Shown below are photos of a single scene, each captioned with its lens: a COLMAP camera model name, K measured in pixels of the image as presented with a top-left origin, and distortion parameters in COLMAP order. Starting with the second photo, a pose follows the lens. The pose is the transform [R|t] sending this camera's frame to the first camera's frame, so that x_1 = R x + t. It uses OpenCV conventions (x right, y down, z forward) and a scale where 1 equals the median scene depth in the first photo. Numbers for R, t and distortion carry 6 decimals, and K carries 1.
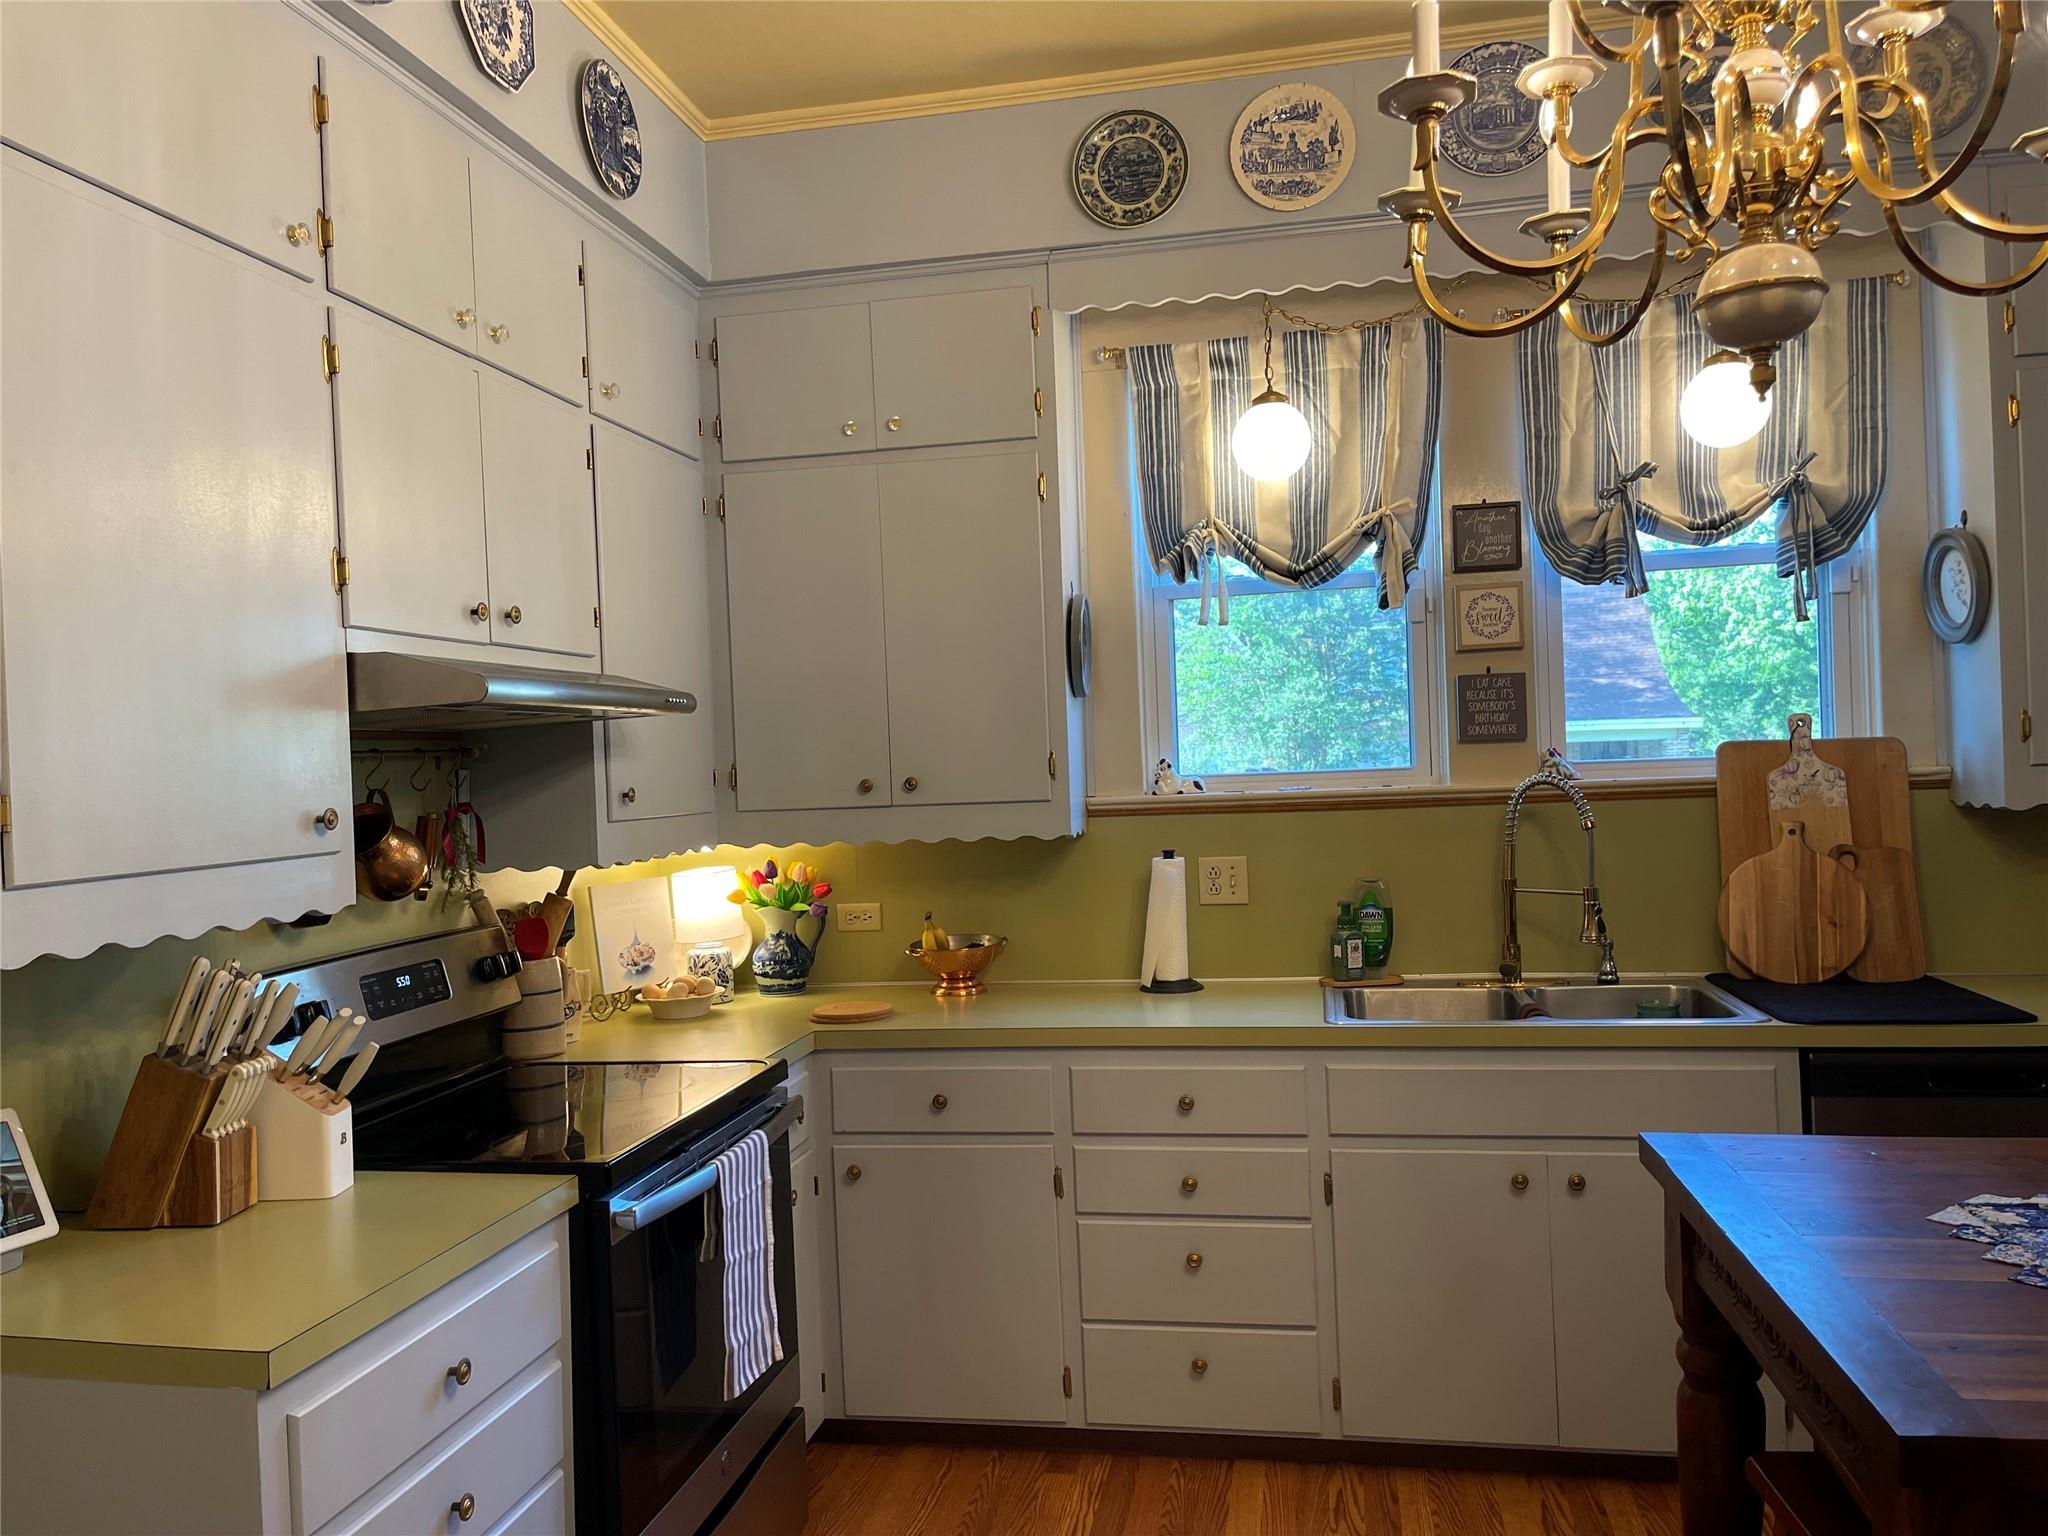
lens RADIAL K [[1469.9, 0, 1024.0], [0, 1469.9, 768.0], [0, 0, 1]] dist [0.000457, -0.061276]
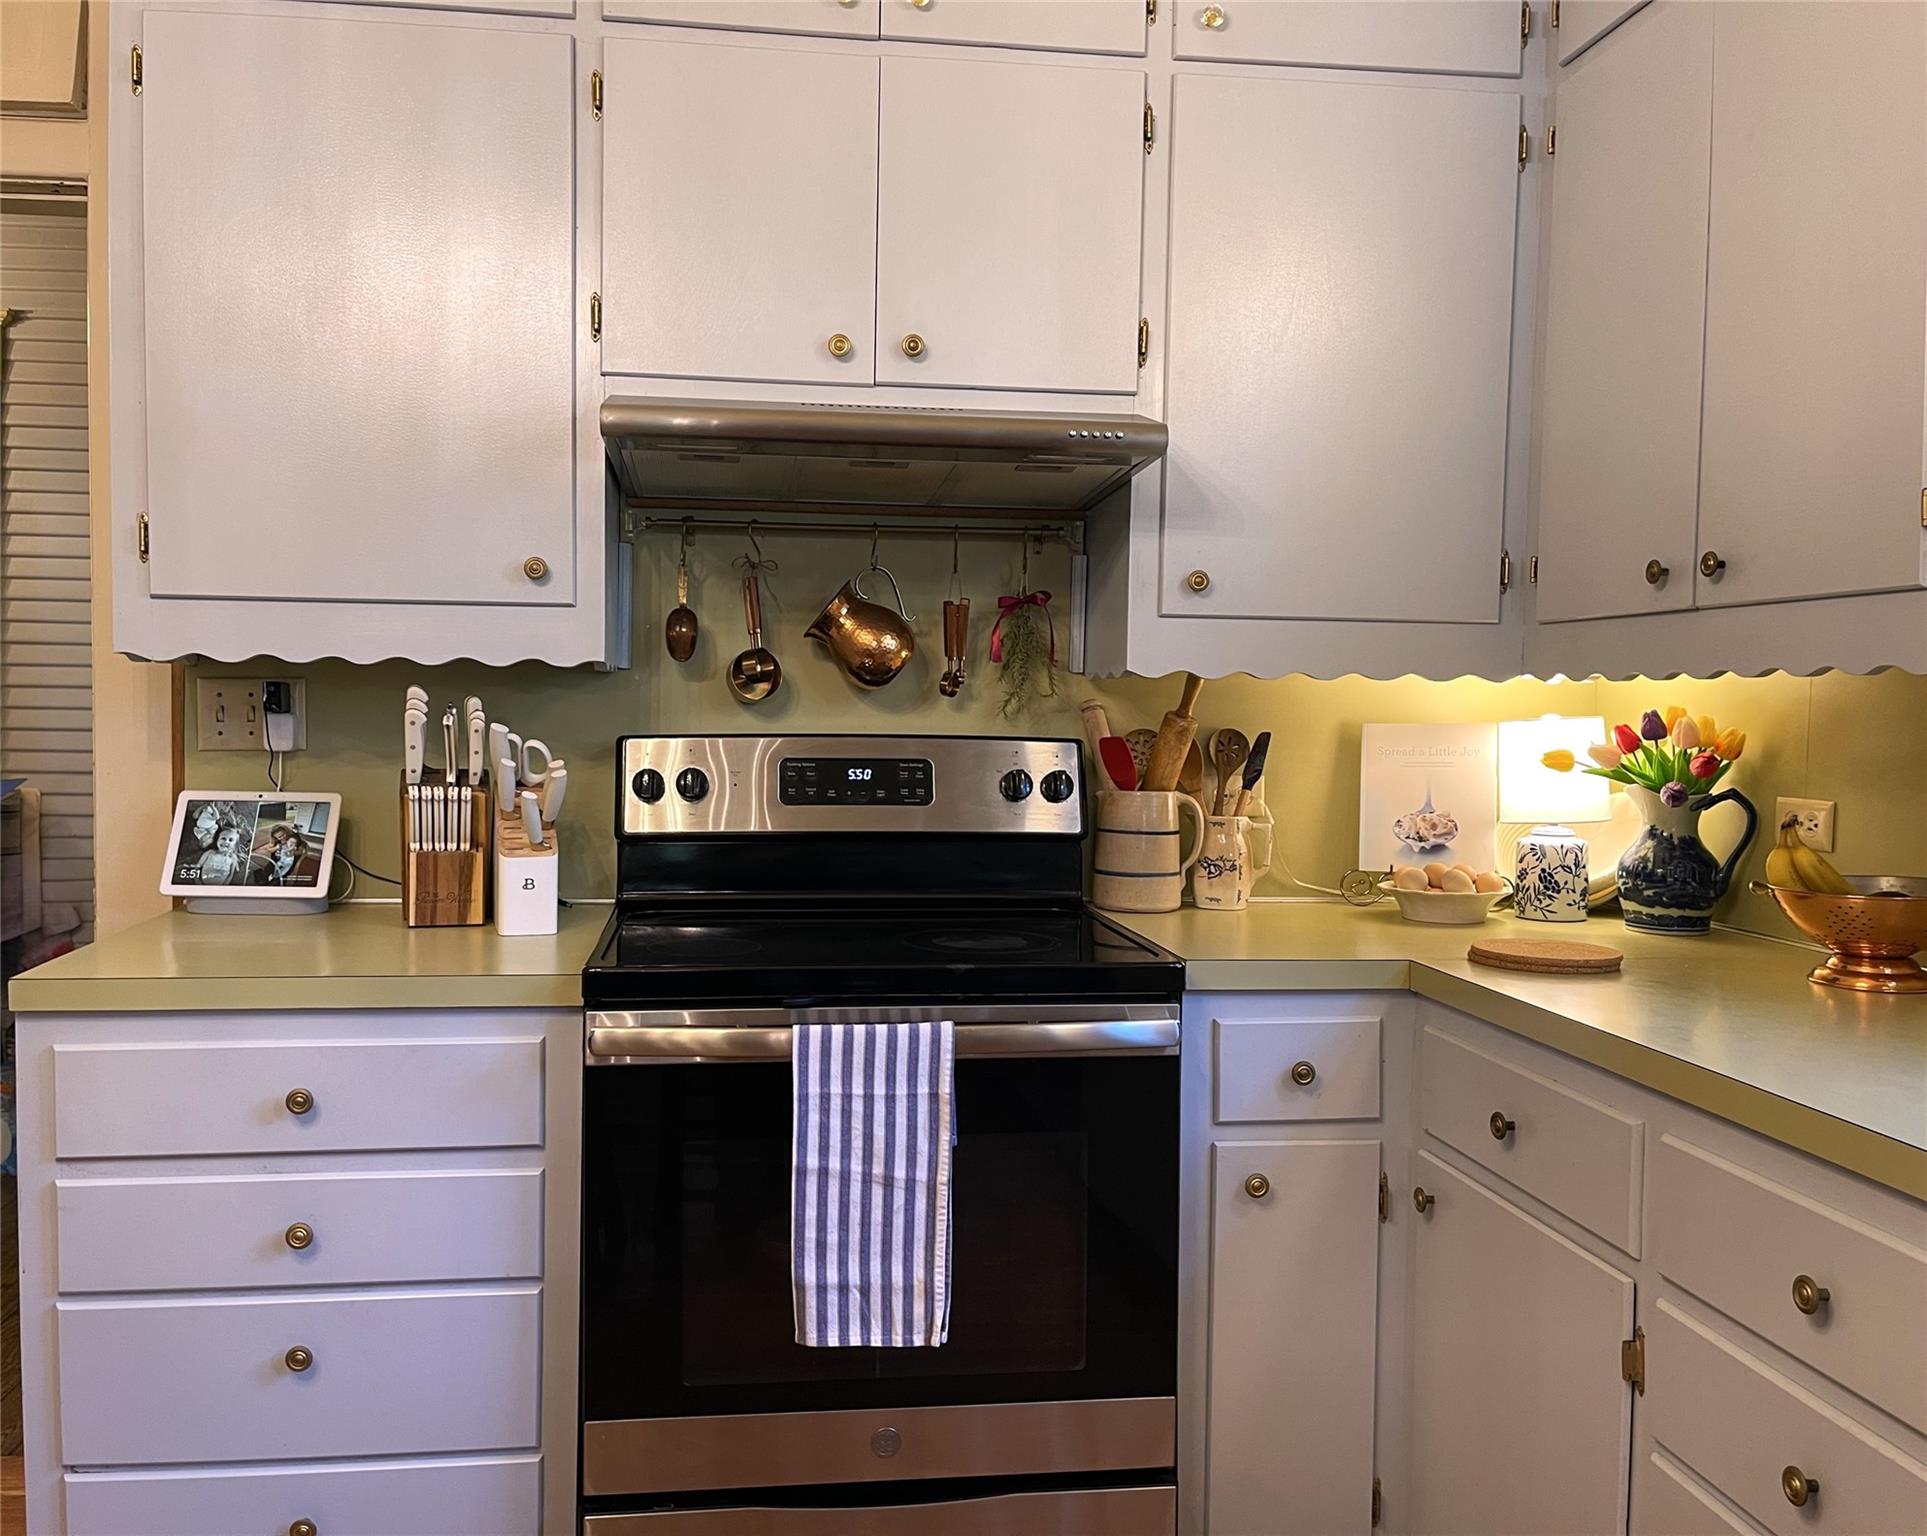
lens RADIAL K [[1481.3, 0, 963.5], [0, 1481.3, 768.0], [0, 0, 1]] dist [0.003740, 0.003032]
pose [[0.308329, 0.081069, -0.947819, 0.350922], [-0.027956, 0.996704, 0.076156, 0.050812], [0.950869, 0.003016, 0.309579, 0.570463]]
